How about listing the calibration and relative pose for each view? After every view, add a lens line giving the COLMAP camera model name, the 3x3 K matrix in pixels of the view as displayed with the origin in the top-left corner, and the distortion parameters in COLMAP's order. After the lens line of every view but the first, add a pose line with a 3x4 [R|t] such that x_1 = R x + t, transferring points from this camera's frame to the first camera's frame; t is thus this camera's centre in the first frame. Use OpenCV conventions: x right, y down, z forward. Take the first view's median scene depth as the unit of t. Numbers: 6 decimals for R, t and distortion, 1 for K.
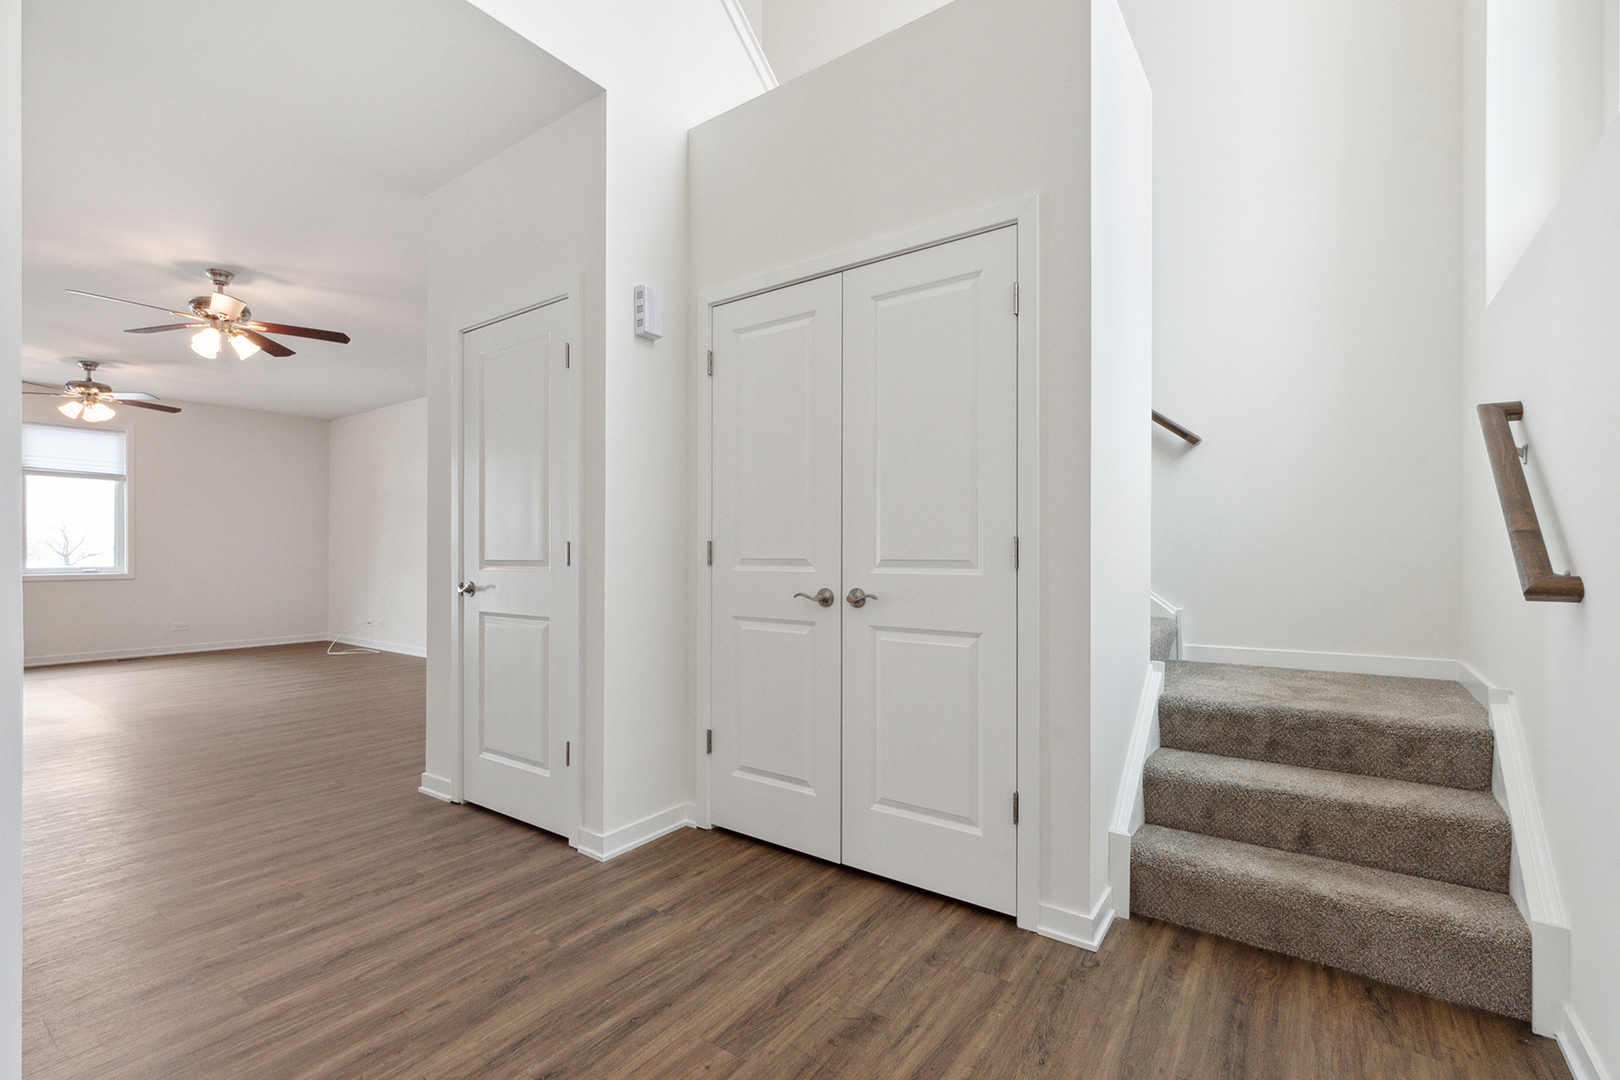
lens RADIAL K [[718.2, 0, 802.1], [0, 718.2, 555.1], [0, 0, 1]] dist [-0.002175, 0.001552]
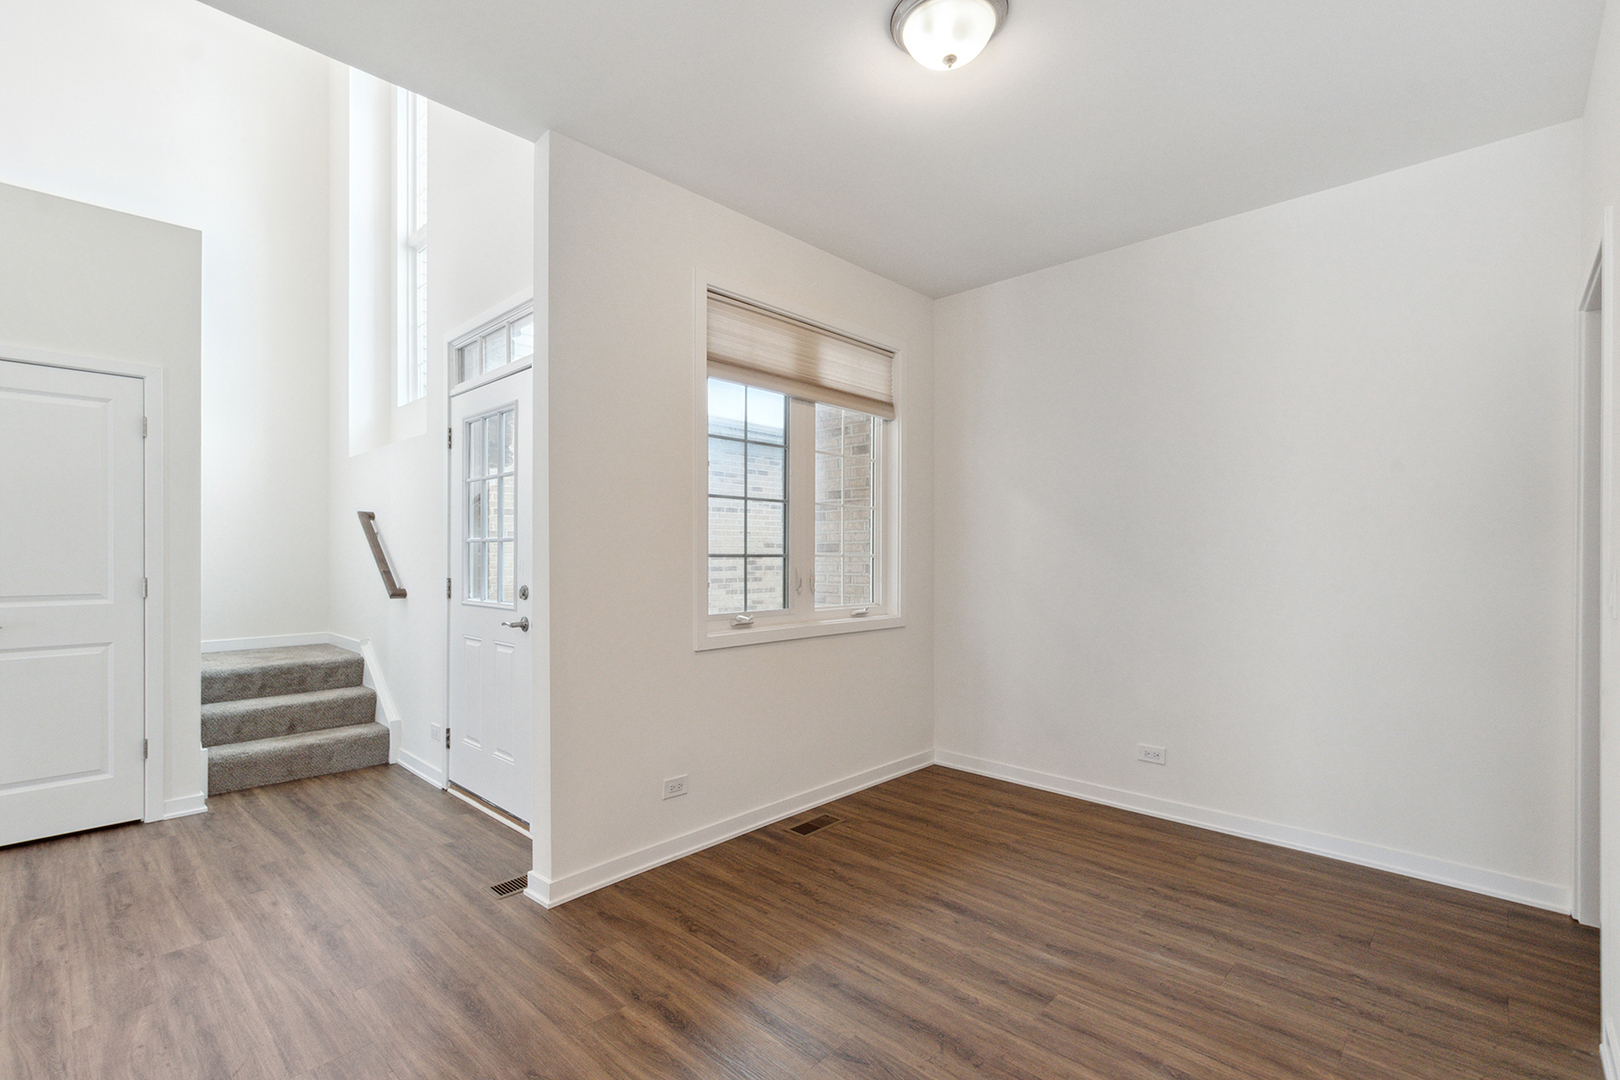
lens RADIAL K [[718.2, 0, 803.3], [0, 718.2, 552.6], [0, 0, 1]] dist [-0.002175, 0.001552]
pose [[0.119505, 0.002054, 0.992831, -1.119669], [0.001592, 0.999996, -0.002261, -0.076045], [-0.992832, 0.001851, 0.119501, -0.643203]]
